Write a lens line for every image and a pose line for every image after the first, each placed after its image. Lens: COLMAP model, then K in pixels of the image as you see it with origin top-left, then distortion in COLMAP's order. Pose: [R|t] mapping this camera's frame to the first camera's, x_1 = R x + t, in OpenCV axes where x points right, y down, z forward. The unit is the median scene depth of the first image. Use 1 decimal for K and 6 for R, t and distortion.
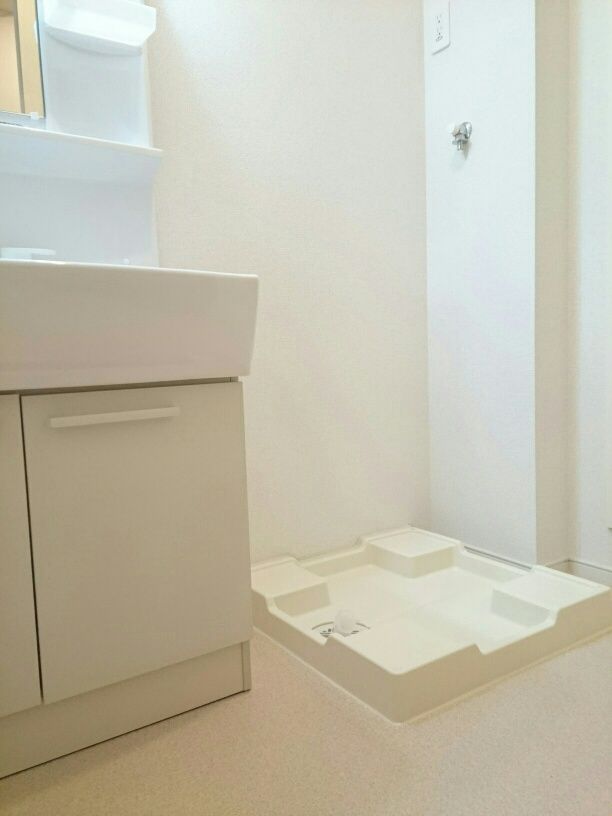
lens RADIAL K [[638.1, 0, 306.0], [0, 638.1, 408.0], [0, 0, 1]] dist [0.012200, 0.001102]
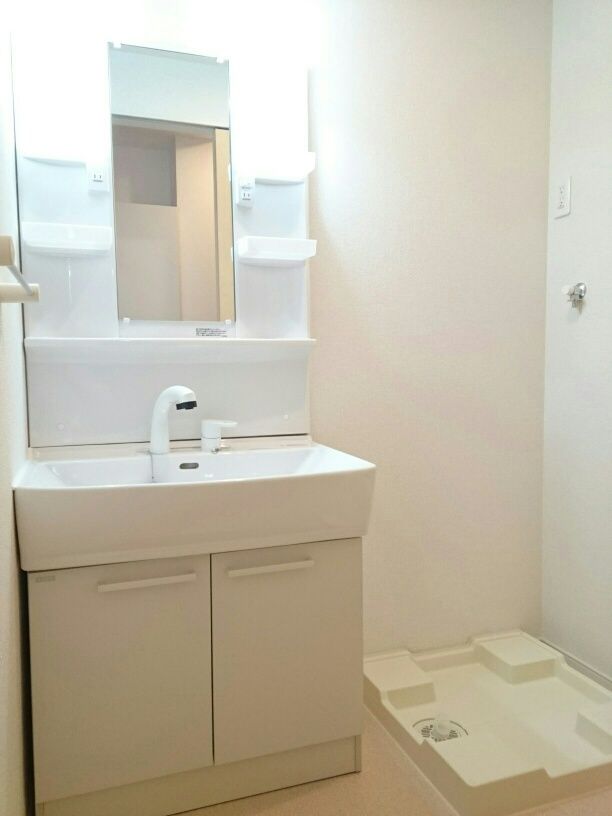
lens RADIAL K [[627.1, 0, 306.0], [0, 627.1, 408.0], [0, 0, 1]] dist [0.083702, -0.100472]
pose [[0.968466, 0.041544, -0.245658, 0.075688], [-0.047844, 0.998660, -0.019729, -0.216361], [0.244509, 0.030860, 0.969156, -0.248611]]
